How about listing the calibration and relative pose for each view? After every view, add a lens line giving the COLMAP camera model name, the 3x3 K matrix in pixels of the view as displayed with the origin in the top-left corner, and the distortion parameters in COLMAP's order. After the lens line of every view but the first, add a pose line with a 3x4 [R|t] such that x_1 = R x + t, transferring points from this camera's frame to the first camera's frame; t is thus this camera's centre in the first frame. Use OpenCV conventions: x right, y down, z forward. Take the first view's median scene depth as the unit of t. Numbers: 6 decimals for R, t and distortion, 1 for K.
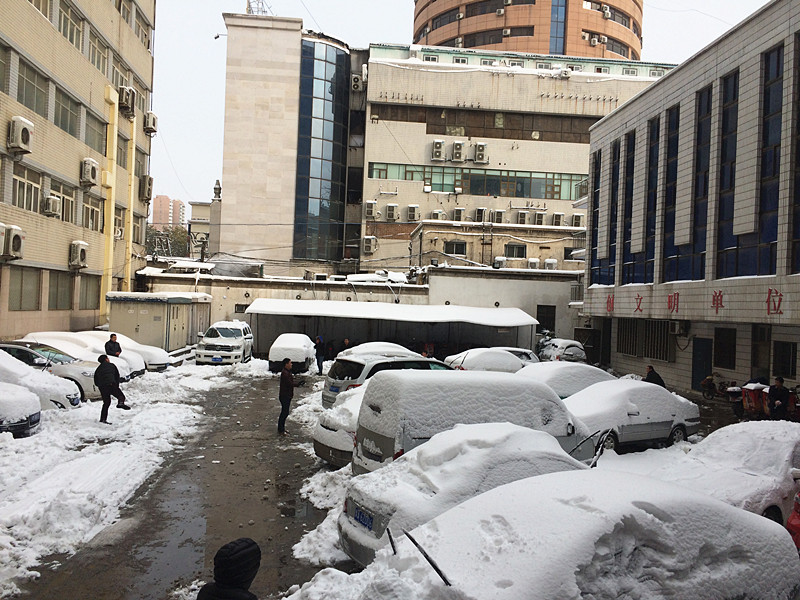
lens RADIAL K [[679.7, 0, 394.6], [0, 679.7, 302.1], [0, 0, 1]] dist [0.089910, -0.113875]
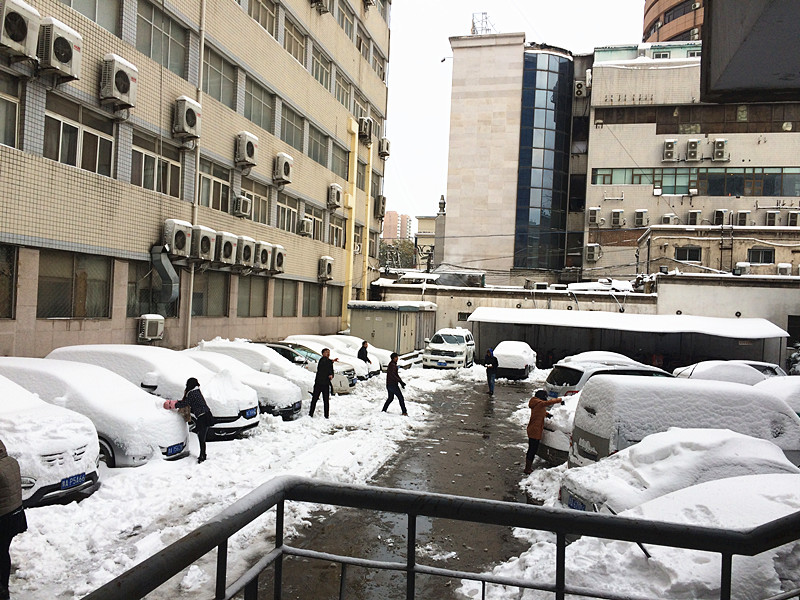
lens RADIAL K [[679.1, 0, 394.5], [0, 679.1, 300.2], [0, 0, 1]] dist [0.093532, -0.118903]
pose [[0.948861, -0.000890, -0.315694, 0.005513], [-0.004320, 0.999866, -0.015801, 0.001051], [0.315666, 0.016357, 0.948729, -0.030455]]
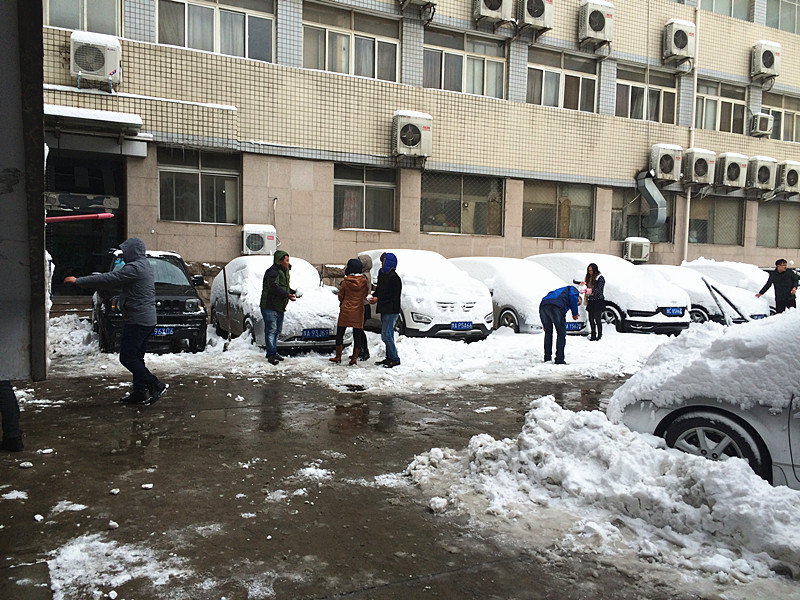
lens RADIAL K [[676.9, 0, 399.7], [0, 676.9, 302.0], [0, 0, 1]] dist [0.087199, -0.108313]
pose [[0.380727, 0.019020, -0.924492, 0.112249], [0.002607, 0.999762, 0.021642, 0.047926], [0.924684, -0.010649, 0.380586, 0.023932]]
